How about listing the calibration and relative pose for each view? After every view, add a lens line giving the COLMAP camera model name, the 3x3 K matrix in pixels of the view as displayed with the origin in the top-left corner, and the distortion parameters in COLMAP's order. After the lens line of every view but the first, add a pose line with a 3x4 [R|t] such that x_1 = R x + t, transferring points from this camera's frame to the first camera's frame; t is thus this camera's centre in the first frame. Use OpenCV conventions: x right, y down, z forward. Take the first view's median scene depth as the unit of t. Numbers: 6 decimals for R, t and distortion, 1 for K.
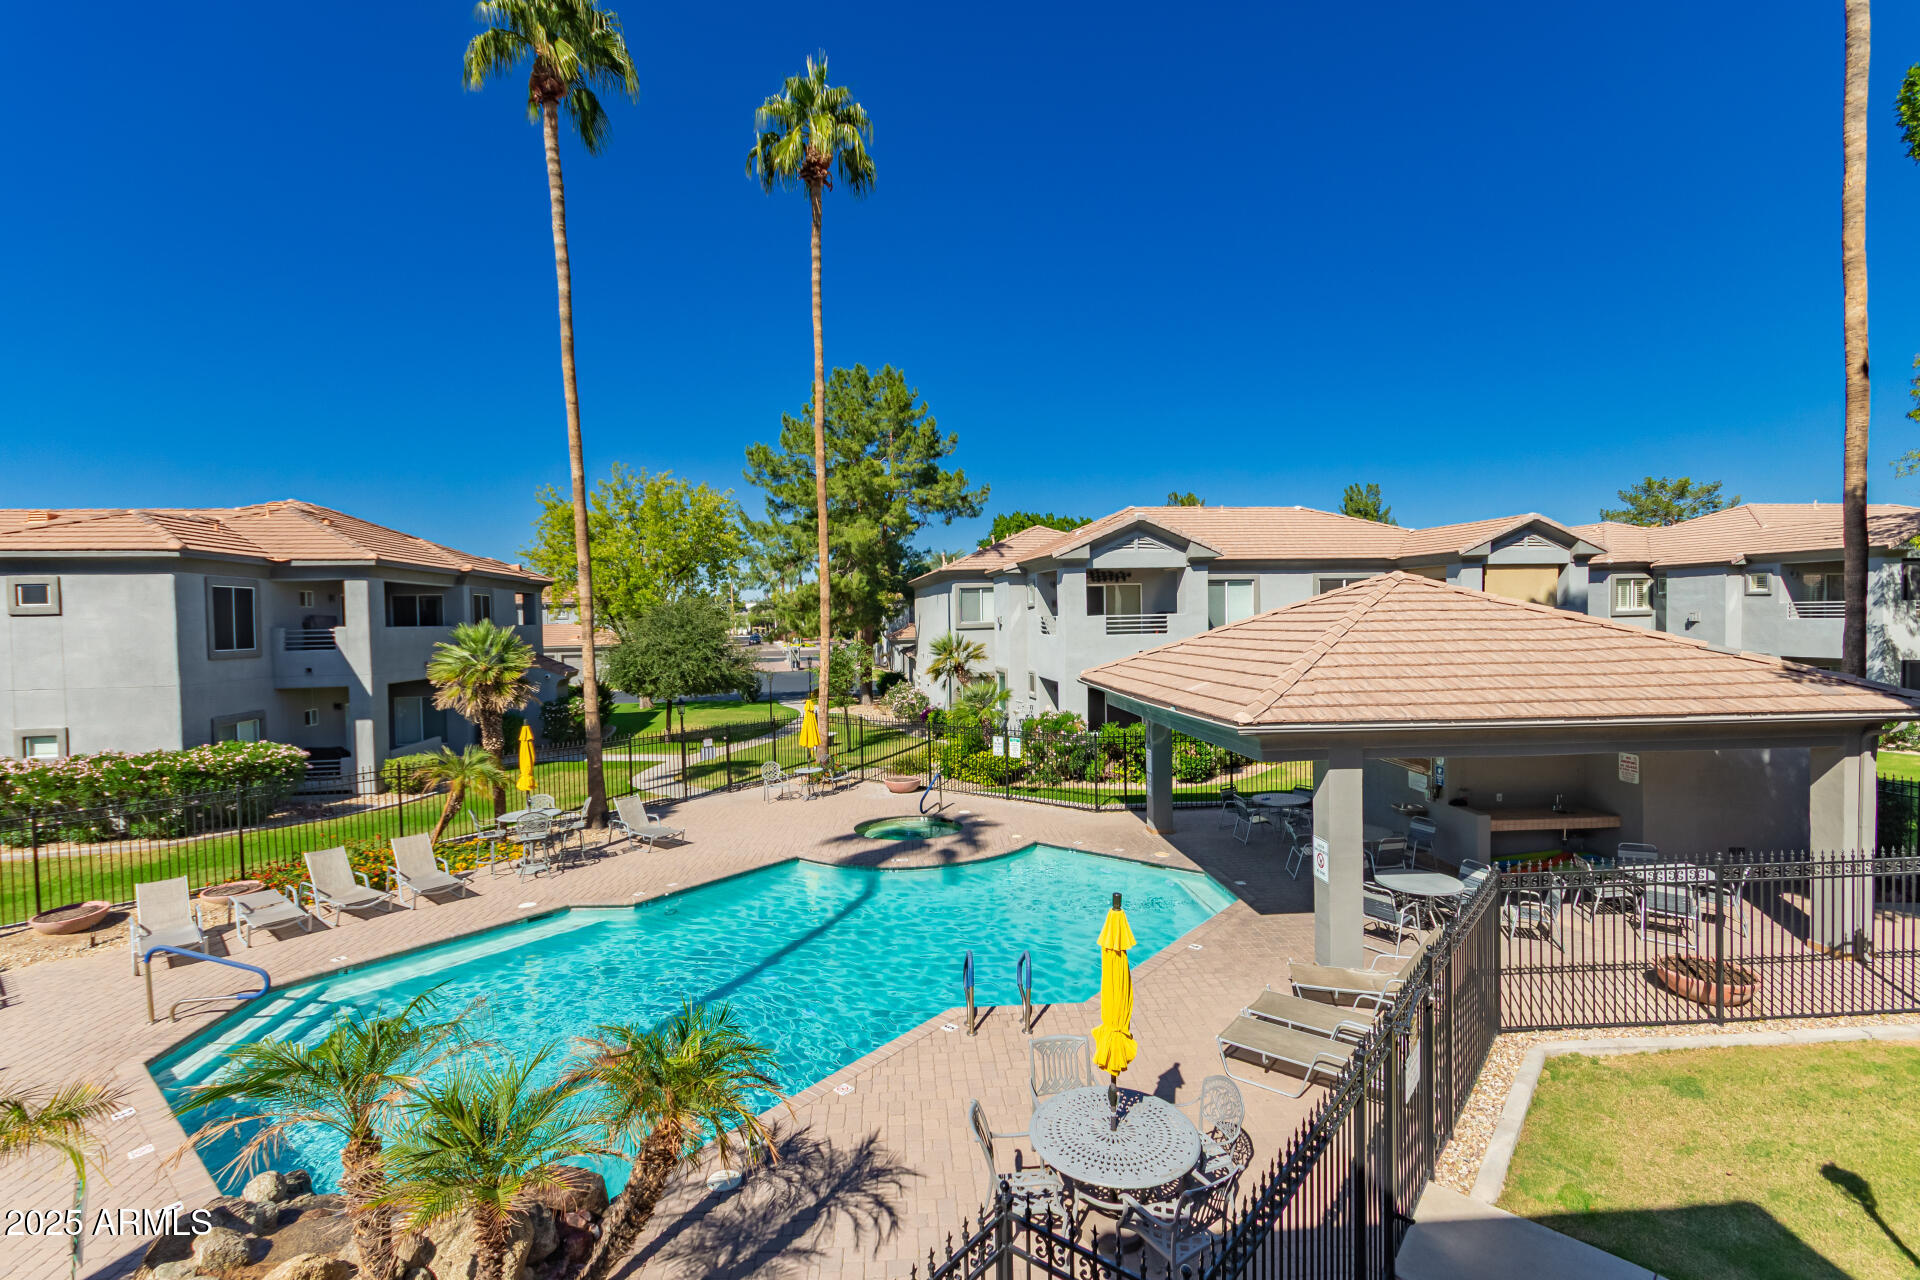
lens RADIAL K [[888.5, 0, 963.4], [0, 888.5, 642.8], [0, 0, 1]] dist [0.005896, -0.000736]
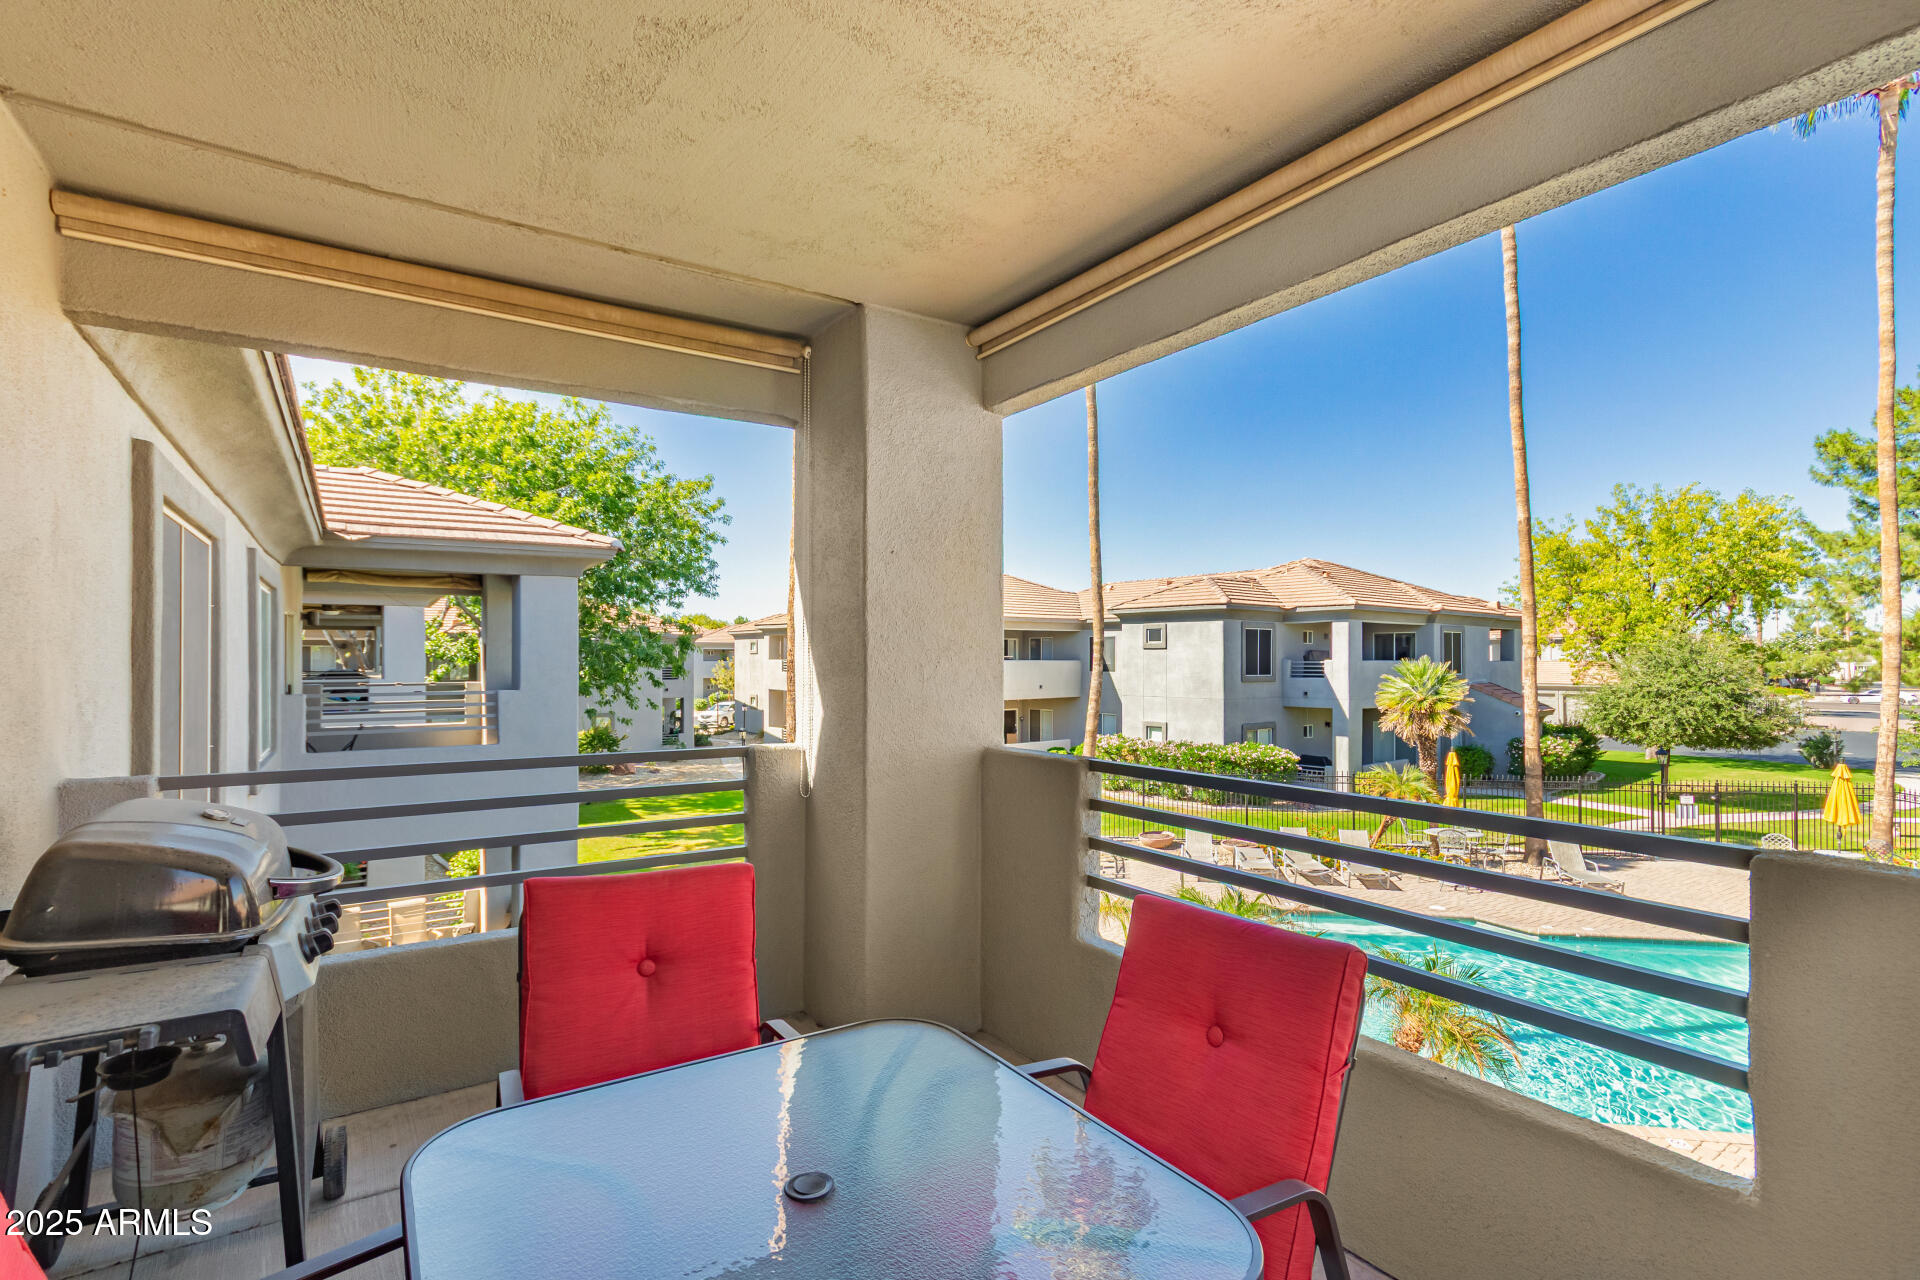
lens RADIAL K [[888.5, 0, 954.6], [0, 888.5, 644.7], [0, 0, 1]] dist [0.005896, -0.000736]
pose [[0.503016, 0.004315, -0.864266, 0.113054], [-0.035362, 0.999253, -0.015592, -0.001239], [0.863553, 0.038405, 0.502793, -0.073805]]
